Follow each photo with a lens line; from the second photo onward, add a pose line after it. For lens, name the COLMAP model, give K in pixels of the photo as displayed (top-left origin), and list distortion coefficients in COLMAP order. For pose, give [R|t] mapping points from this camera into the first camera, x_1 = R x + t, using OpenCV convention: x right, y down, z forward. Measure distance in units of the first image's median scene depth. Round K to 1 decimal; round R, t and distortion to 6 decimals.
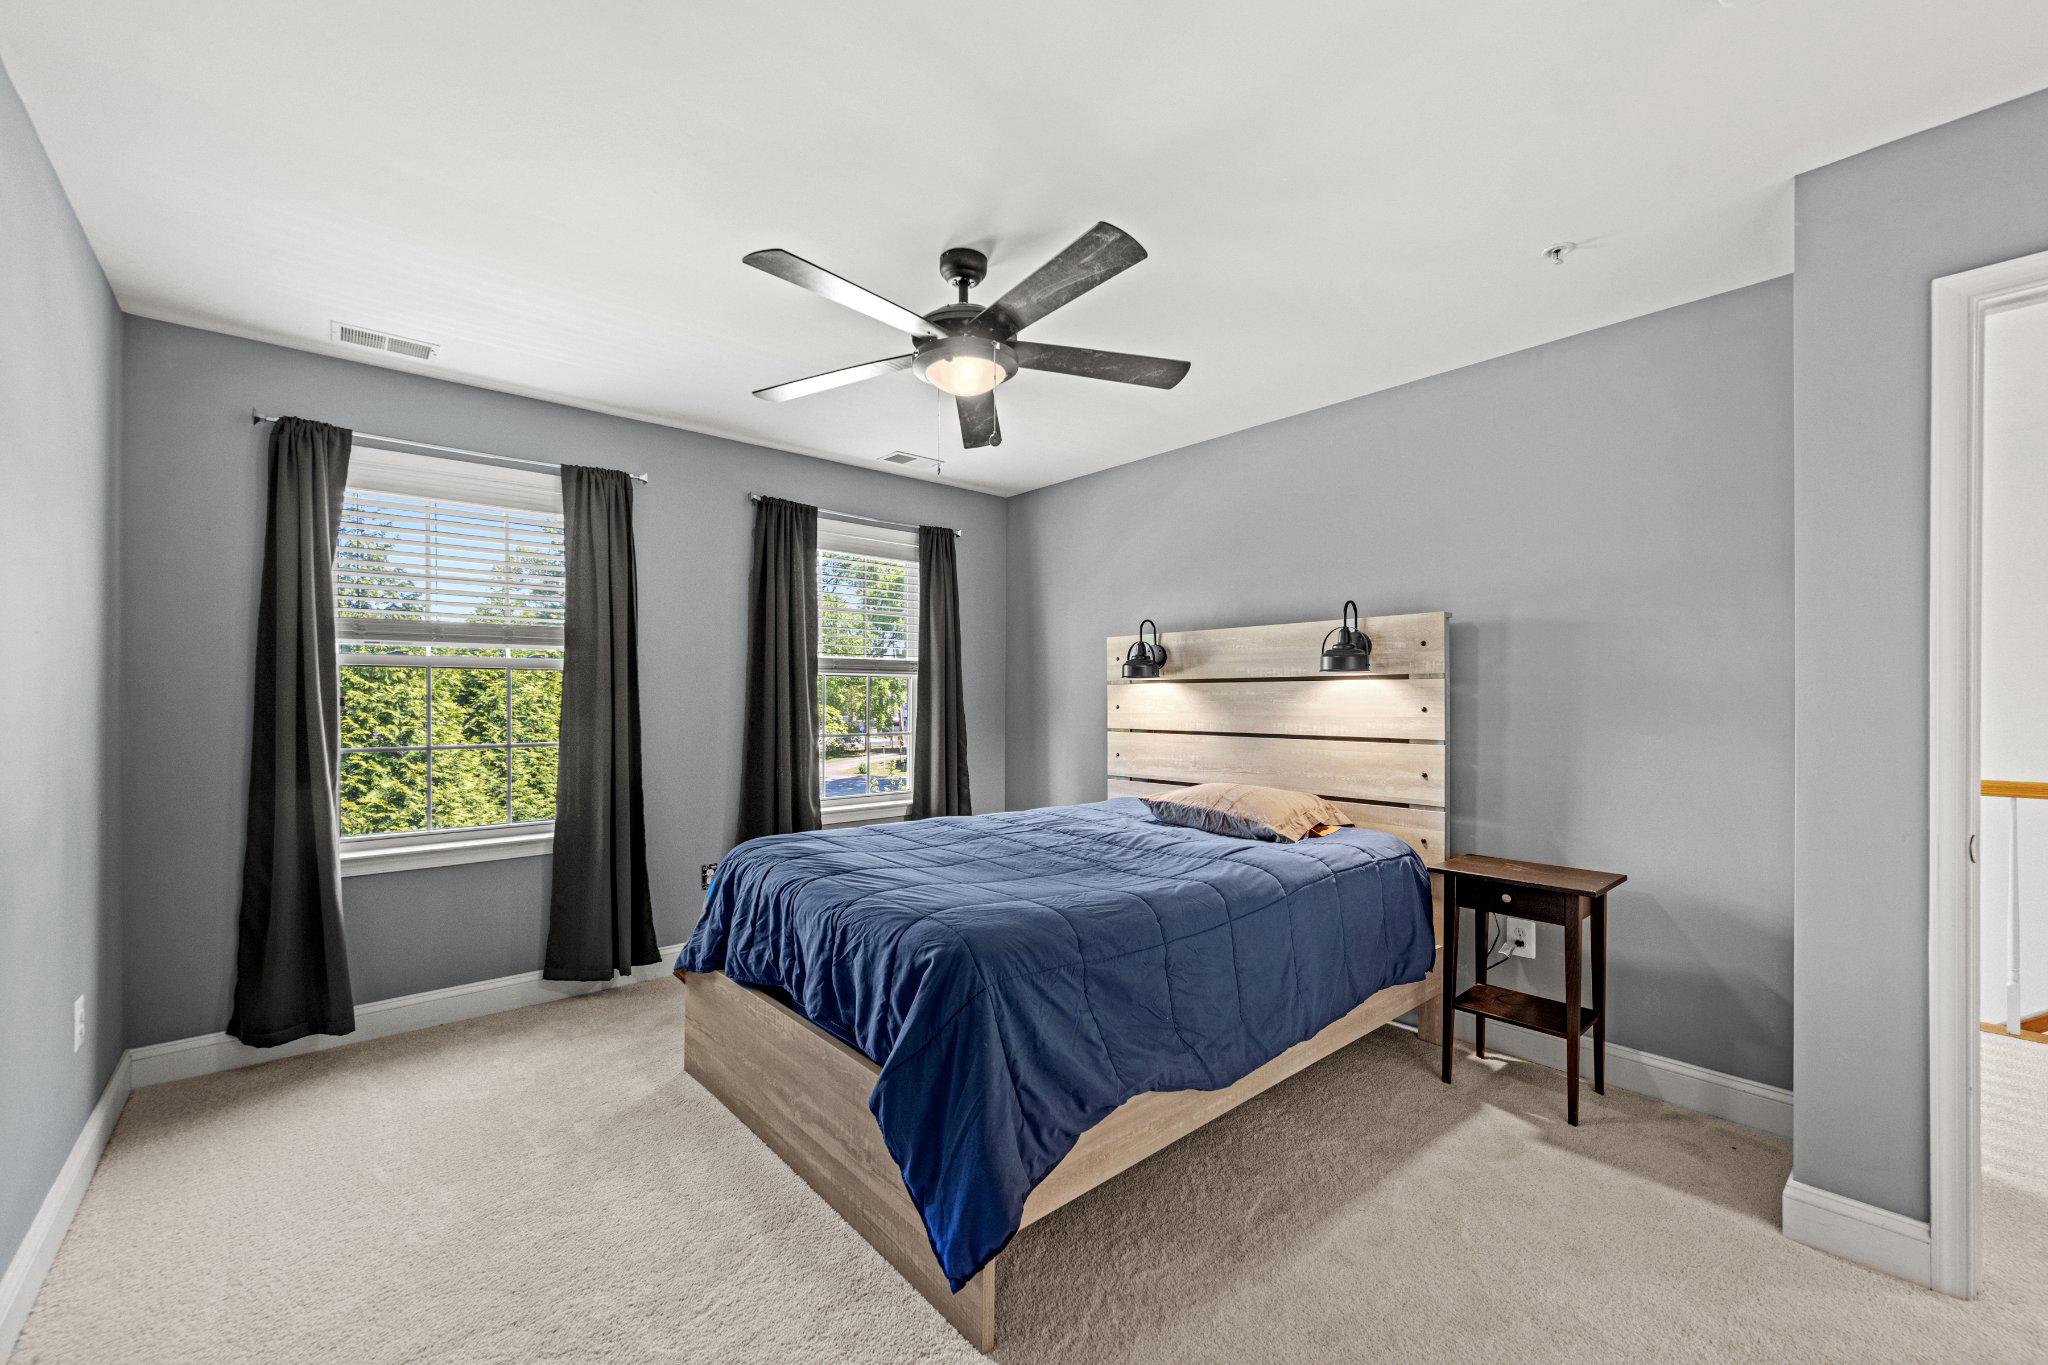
lens RADIAL K [[827.3, 0, 1025.5], [0, 827.3, 697.0], [0, 0, 1]] dist [0.000507, -0.001176]
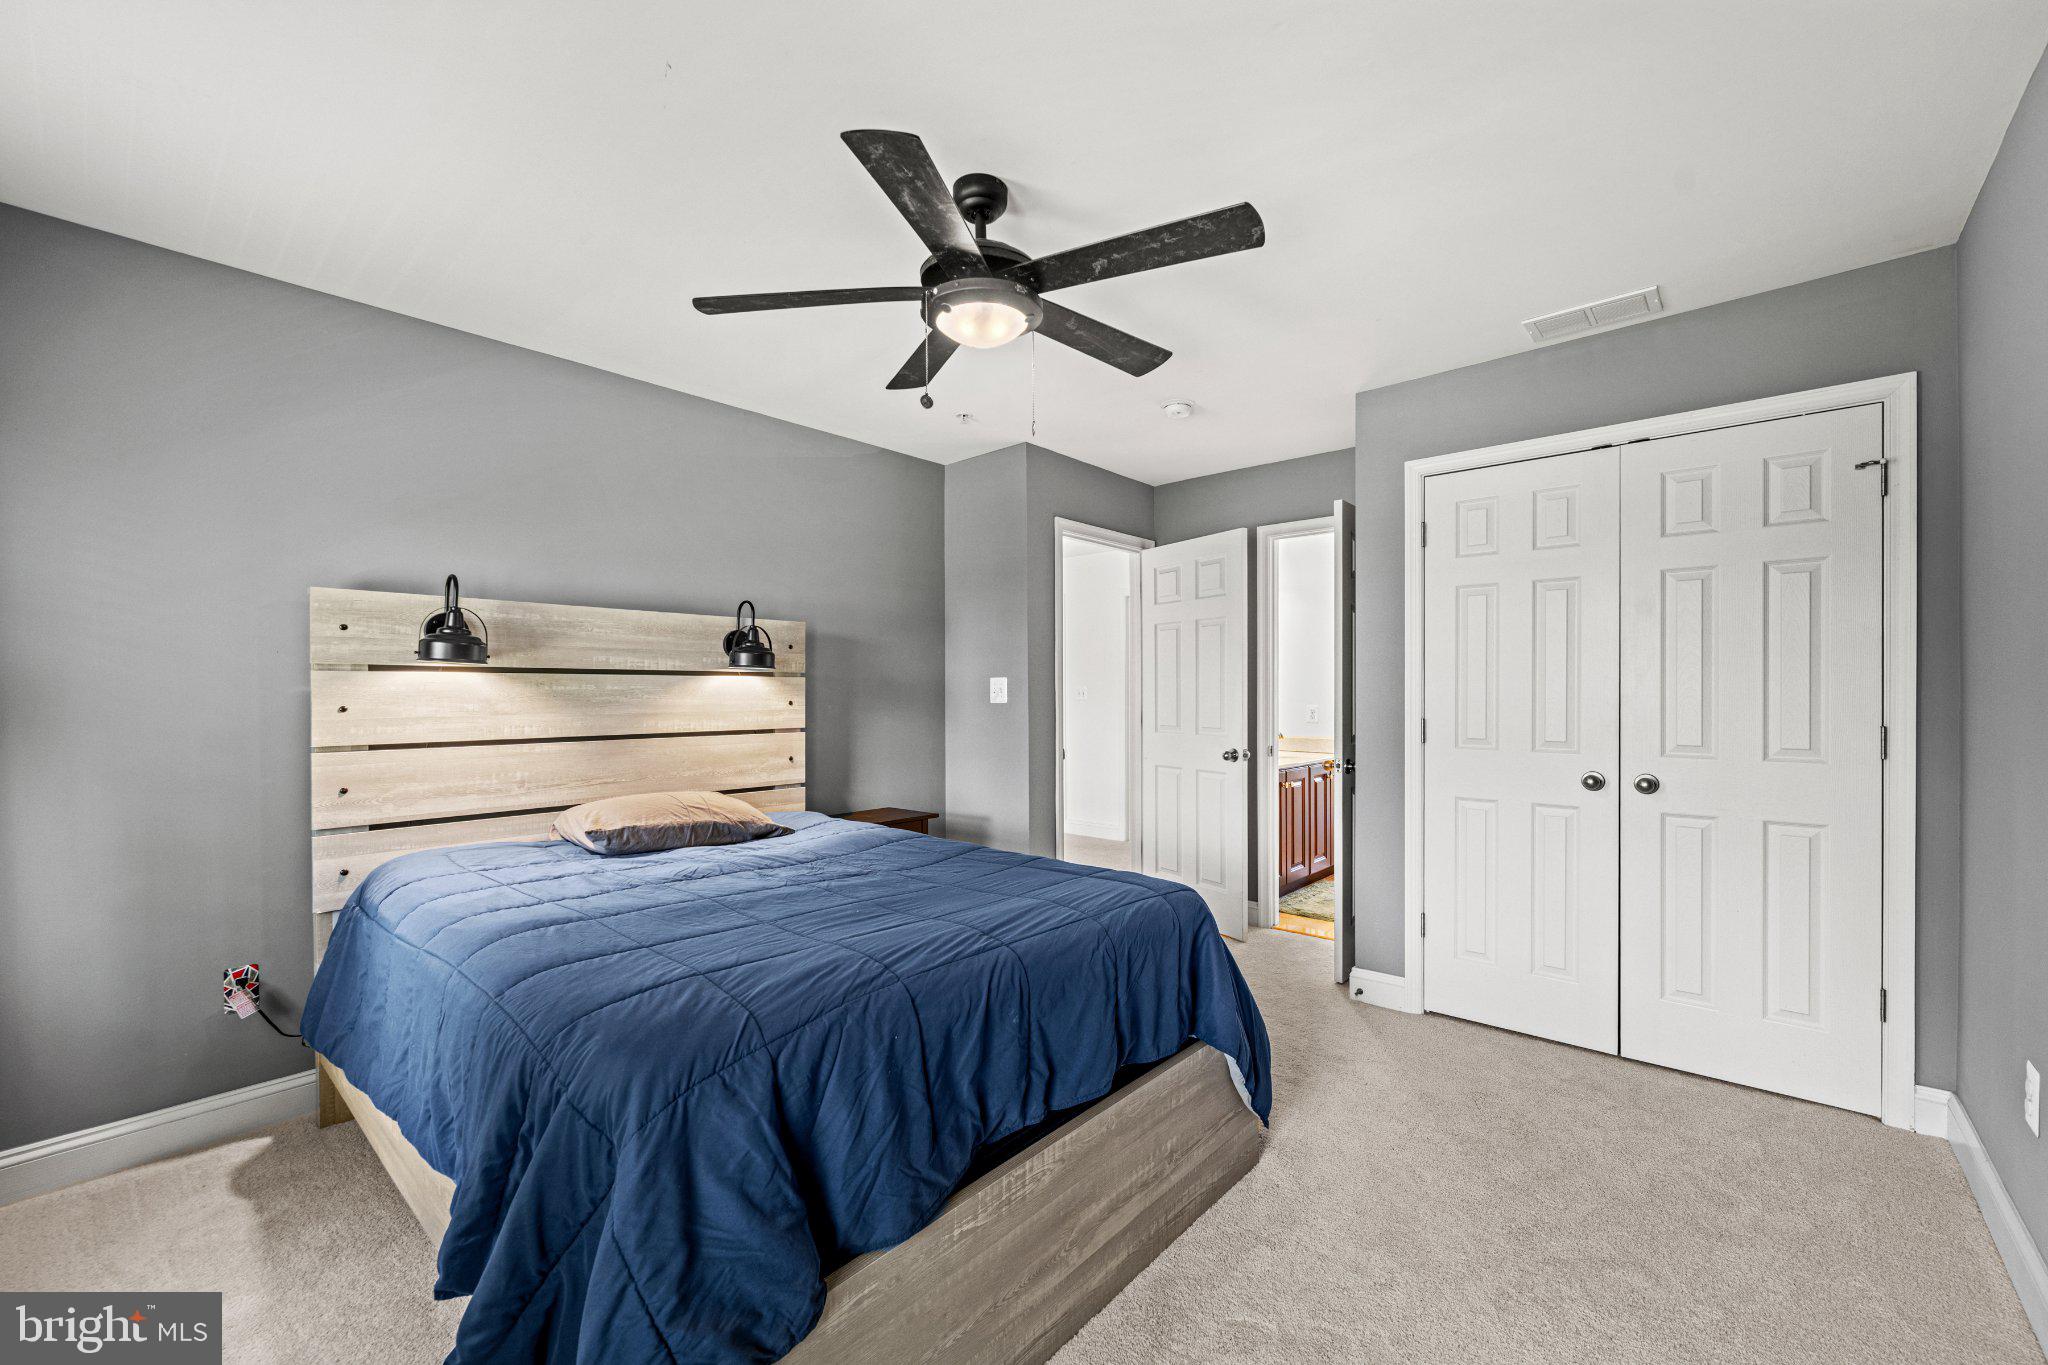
lens RADIAL K [[827.3, 0, 1023.1], [0, 827.3, 687.2], [0, 0, 1]] dist [0.000507, -0.001176]
pose [[-0.127238, 0.007038, 0.991847, -0.710439], [0.001410, 0.999975, -0.006915, 0.001610], [-0.991871, 0.000519, -0.127245, 0.803382]]
